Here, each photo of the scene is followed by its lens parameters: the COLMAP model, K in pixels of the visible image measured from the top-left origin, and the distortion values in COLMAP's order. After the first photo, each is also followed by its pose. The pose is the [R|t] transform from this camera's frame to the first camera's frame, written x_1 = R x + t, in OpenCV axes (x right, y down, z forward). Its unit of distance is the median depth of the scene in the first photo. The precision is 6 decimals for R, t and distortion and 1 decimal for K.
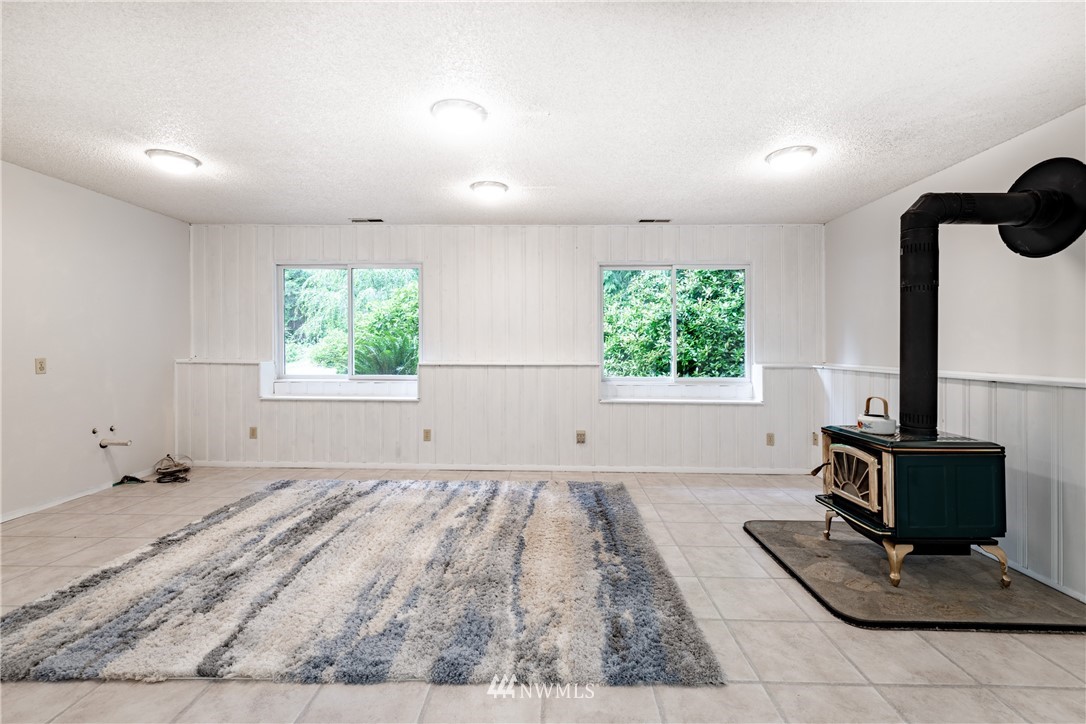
lens RADIAL K [[475.8, 0, 527.7], [0, 475.8, 349.5], [0, 0, 1]] dist [-0.000272, -0.000296]
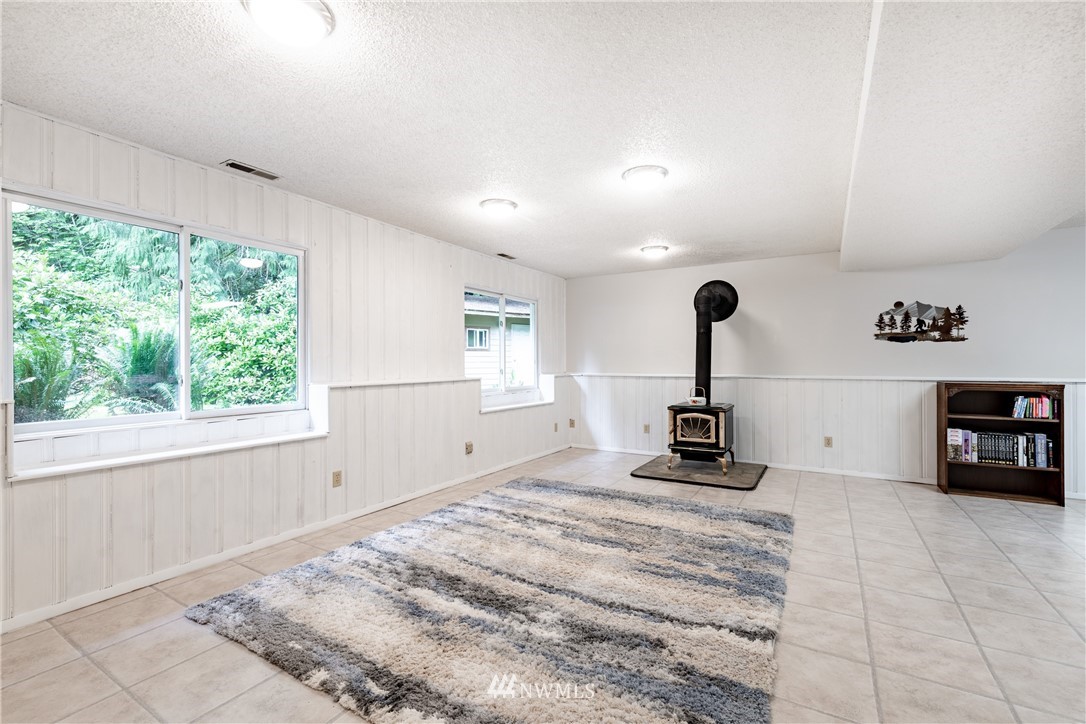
lens RADIAL K [[475.8, 0, 549.4], [0, 475.8, 361.3], [0, 0, 1]] dist [-0.000272, -0.000296]
pose [[0.478010, -0.003565, 0.878347, -1.034203], [0.007245, 0.999974, 0.000116, -0.009992], [-0.878325, 0.006308, 0.478023, 0.477407]]
